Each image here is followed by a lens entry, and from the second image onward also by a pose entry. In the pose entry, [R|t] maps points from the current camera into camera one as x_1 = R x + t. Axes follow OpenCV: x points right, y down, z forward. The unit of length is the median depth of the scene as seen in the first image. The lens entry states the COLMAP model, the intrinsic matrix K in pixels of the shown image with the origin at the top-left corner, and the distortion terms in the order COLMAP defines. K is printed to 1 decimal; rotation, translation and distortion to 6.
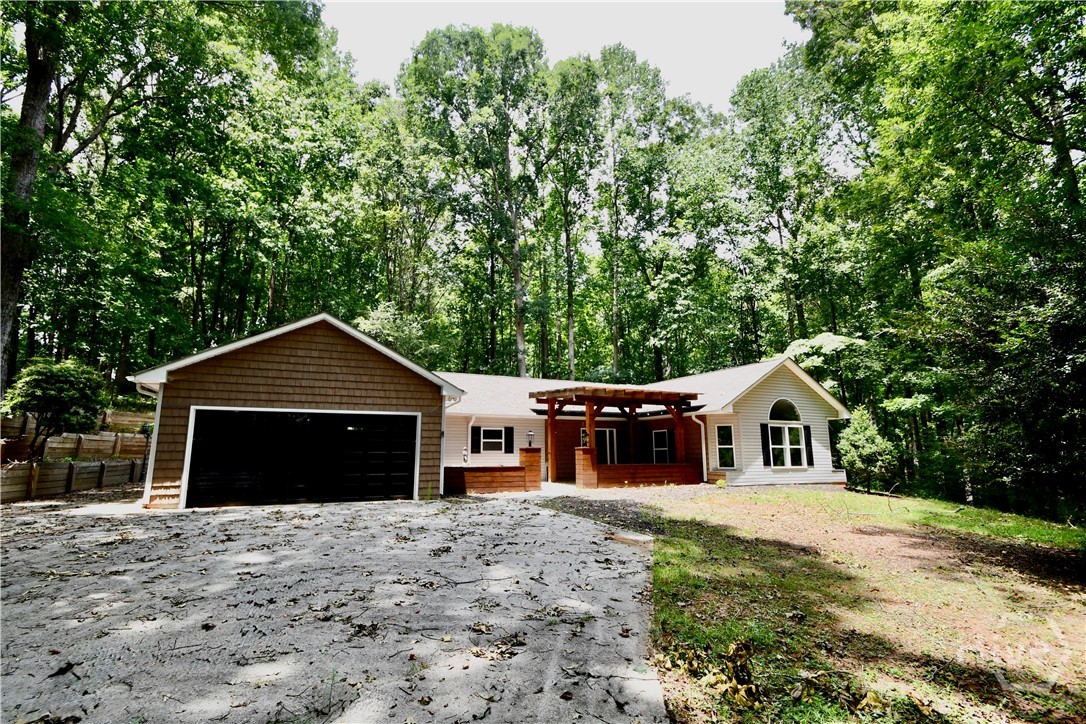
lens RADIAL K [[473.3, 0, 550.8], [0, 473.3, 357.2], [0, 0, 1]] dist [0.005268, -0.012256]
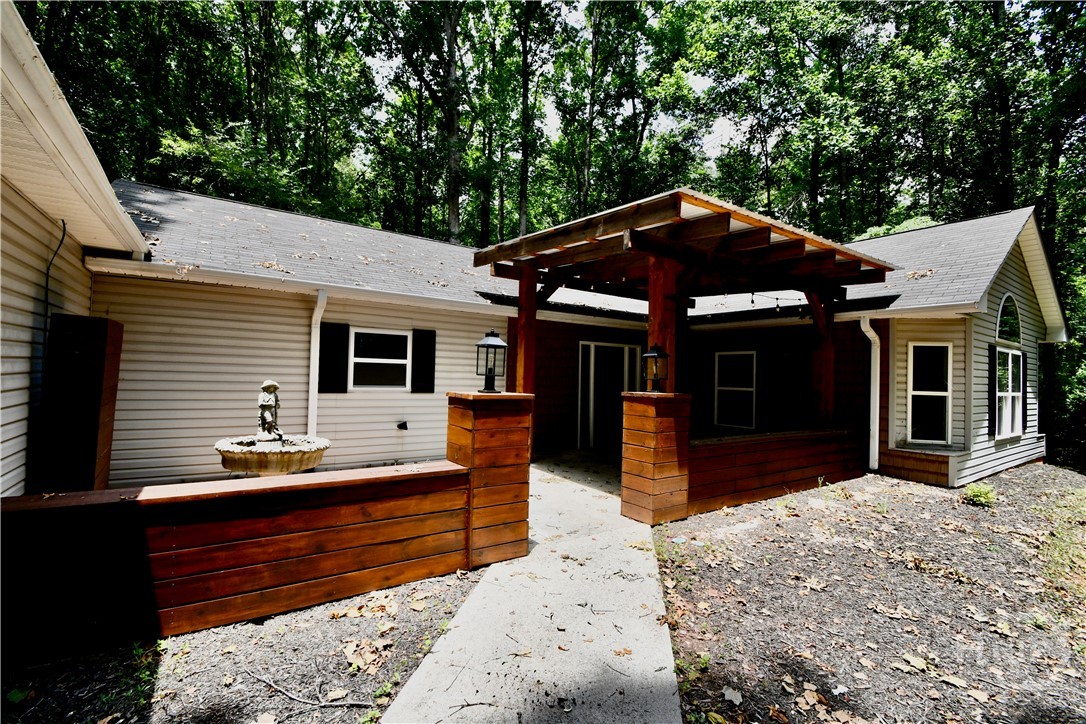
lens RADIAL K [[473.3, 0, 538.9], [0, 473.3, 352.9], [0, 0, 1]] dist [0.005268, -0.012256]
pose [[0.992060, 0.036400, 0.120385, -0.040314], [-0.055041, 0.986325, 0.155352, 0.101758], [-0.113084, -0.160745, 0.980496, 0.604514]]
